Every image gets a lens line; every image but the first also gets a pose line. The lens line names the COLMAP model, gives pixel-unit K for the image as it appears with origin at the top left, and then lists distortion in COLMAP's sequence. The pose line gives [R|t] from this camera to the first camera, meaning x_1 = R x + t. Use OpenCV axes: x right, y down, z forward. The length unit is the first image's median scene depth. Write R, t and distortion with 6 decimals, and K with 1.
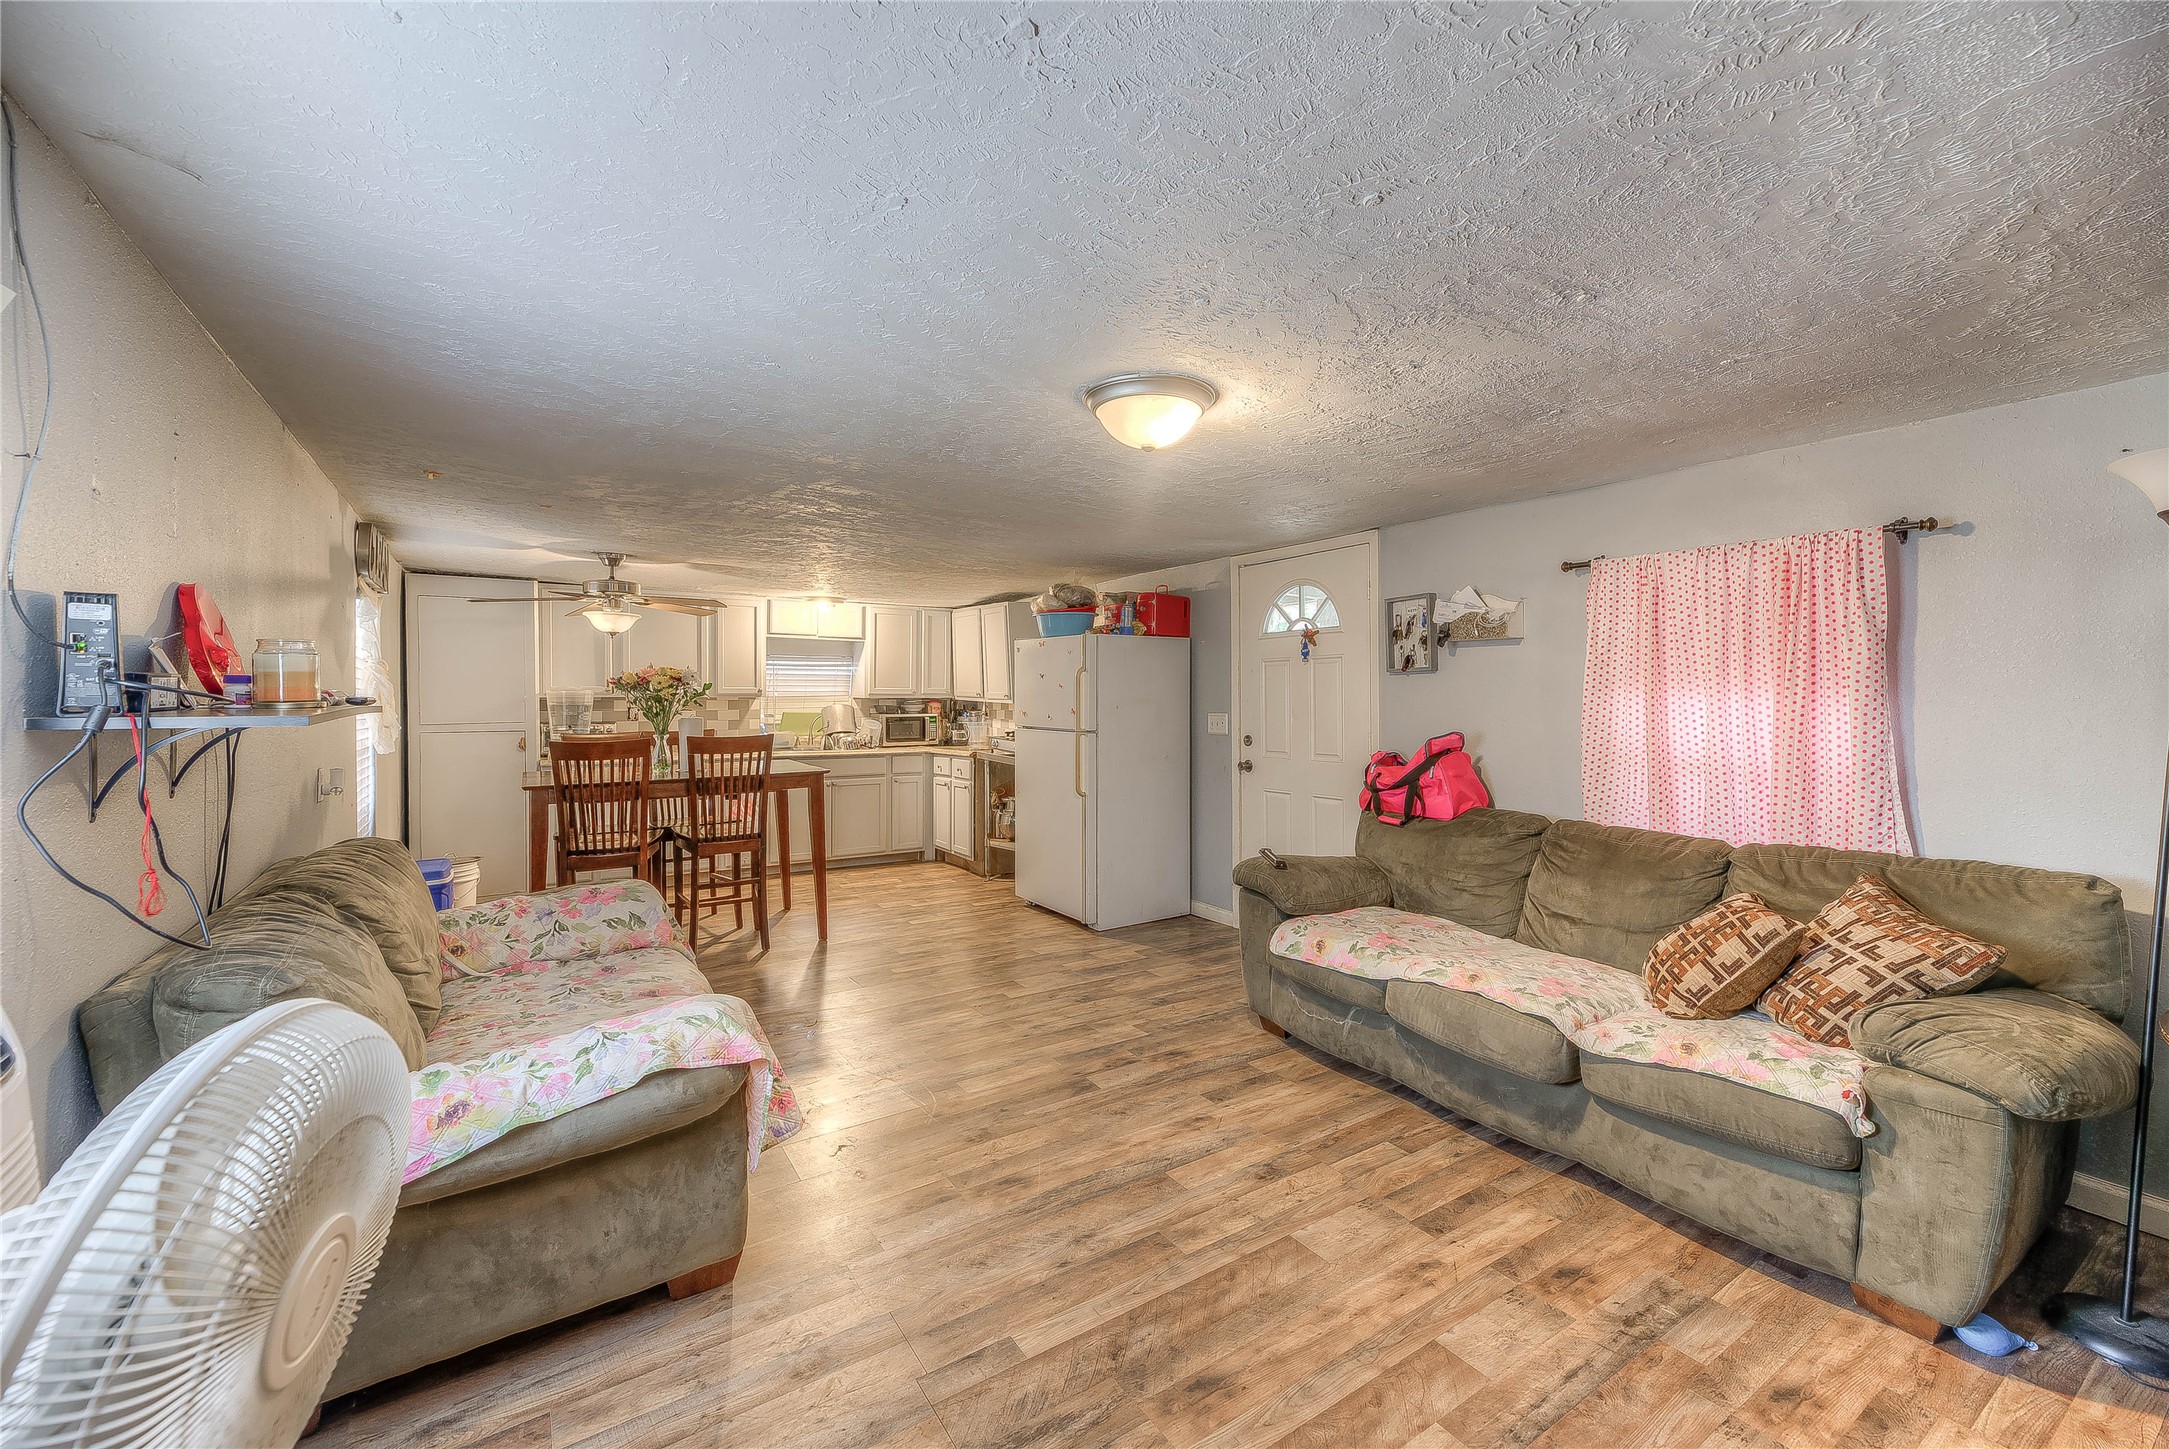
lens RADIAL K [[879.9, 0, 1083.4], [0, 879.9, 707.5], [0, 0, 1]] dist [0.000244, 0.000074]
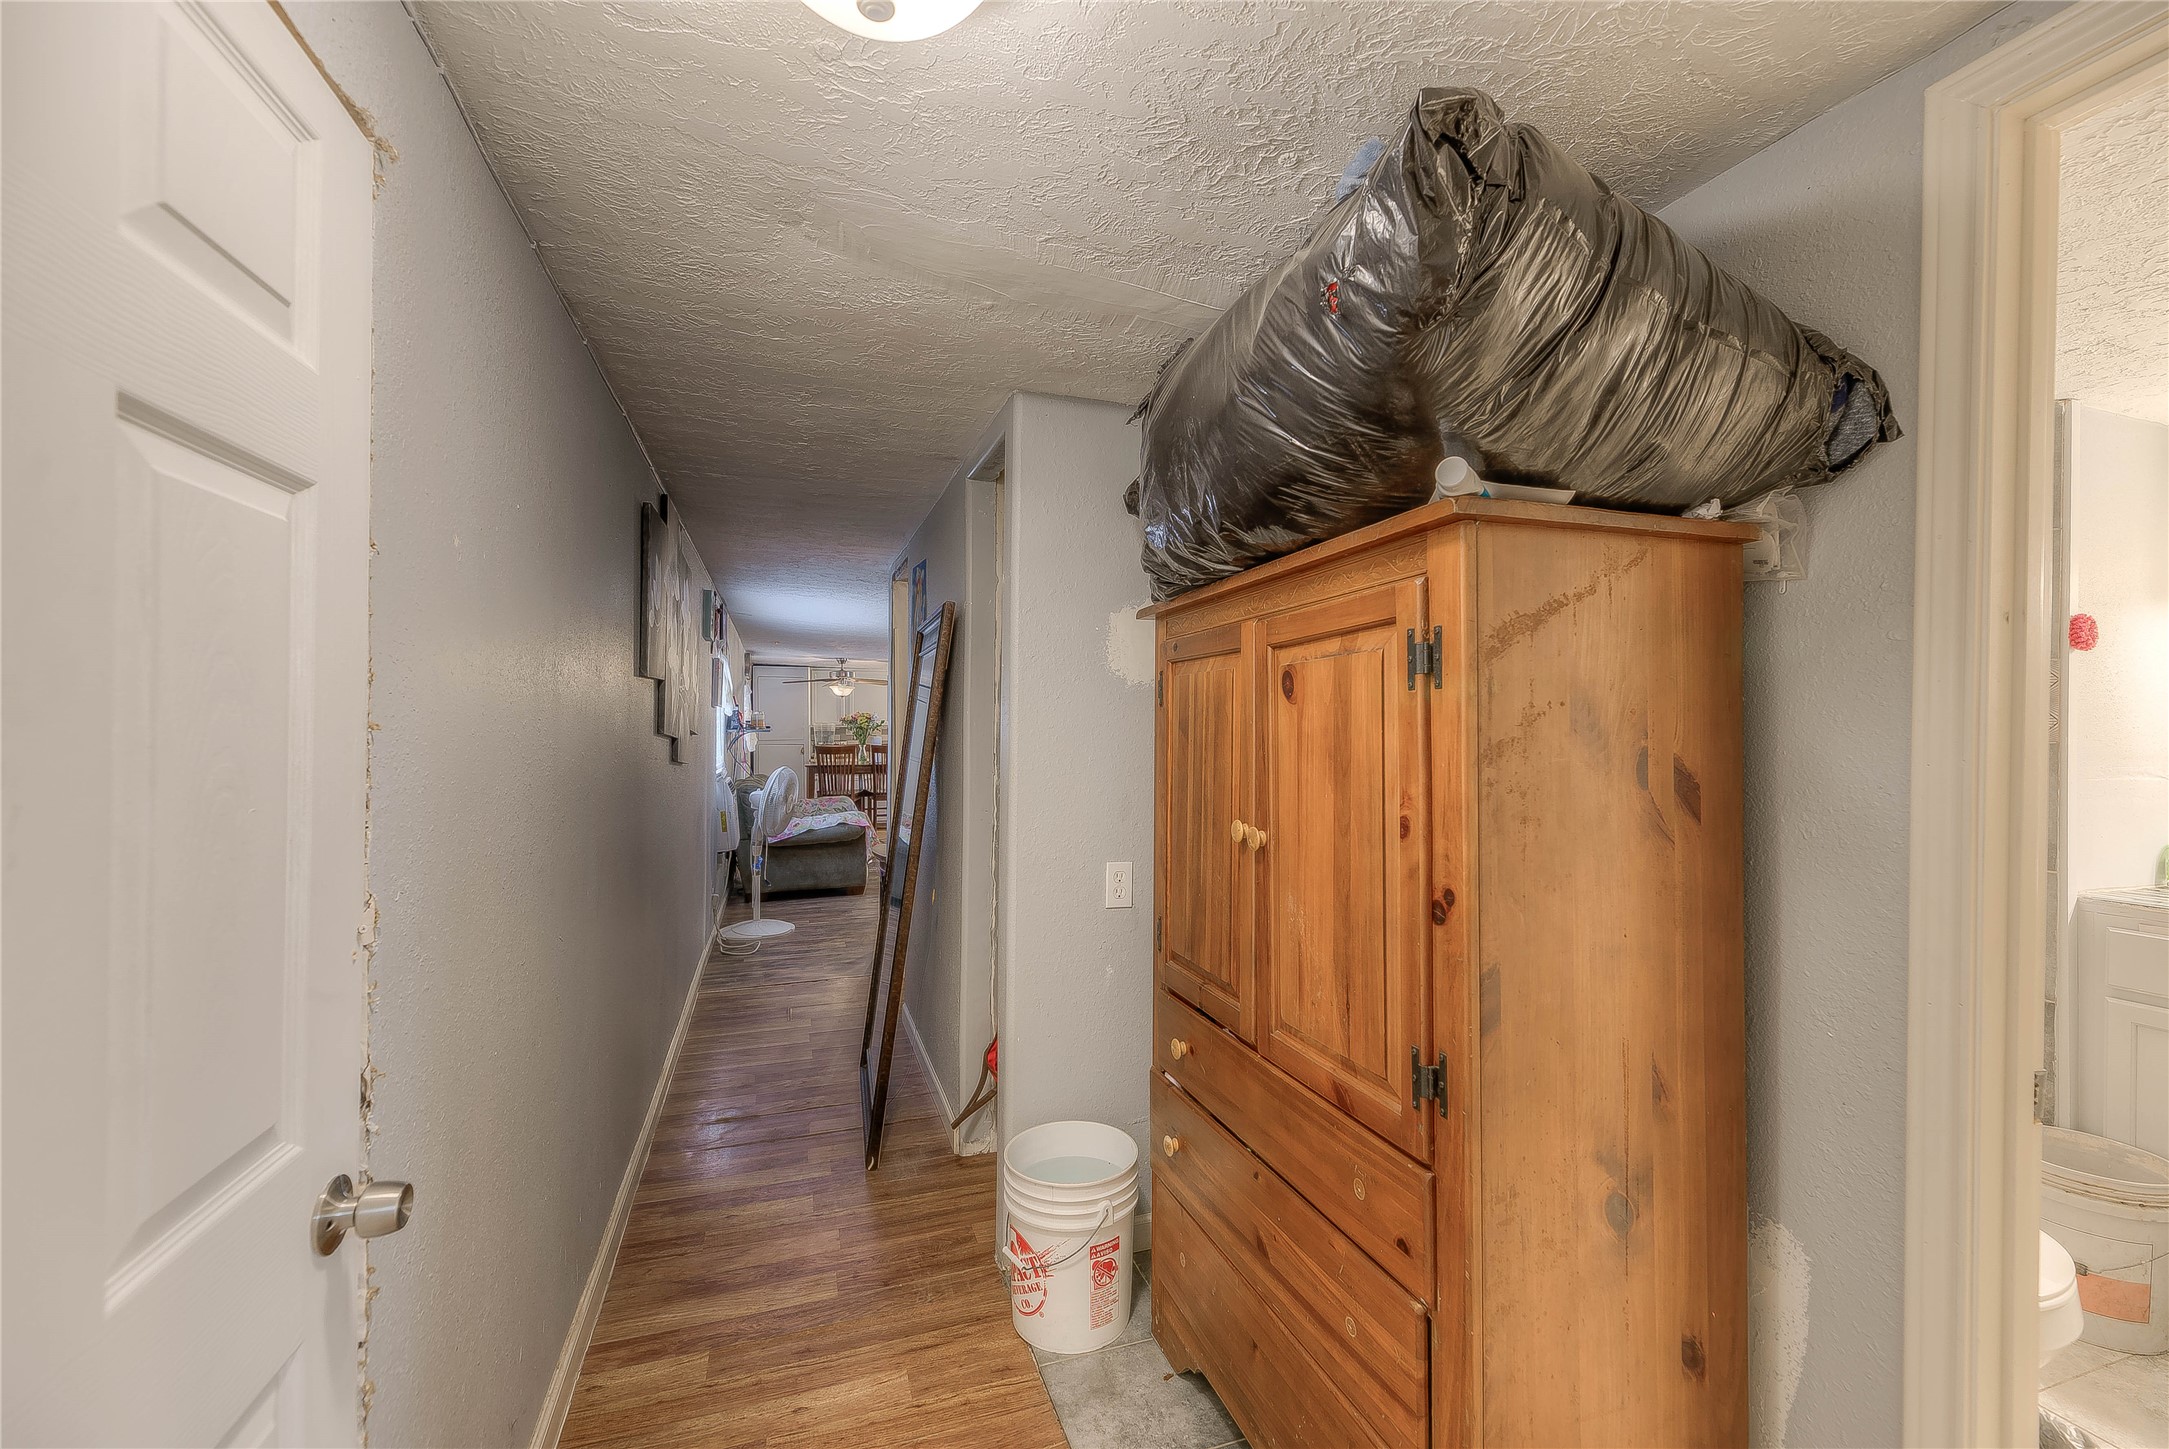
lens RADIAL K [[879.9, 0, 1088.2], [0, 879.9, 737.6], [0, 0, 1]] dist [0.000244, 0.000074]
pose [[0.970901, -0.000859, -0.239480, 0.608211], [0.001000, 0.999999, 0.000468, 0.014240], [0.239480, -0.000694, 0.970901, -1.014366]]
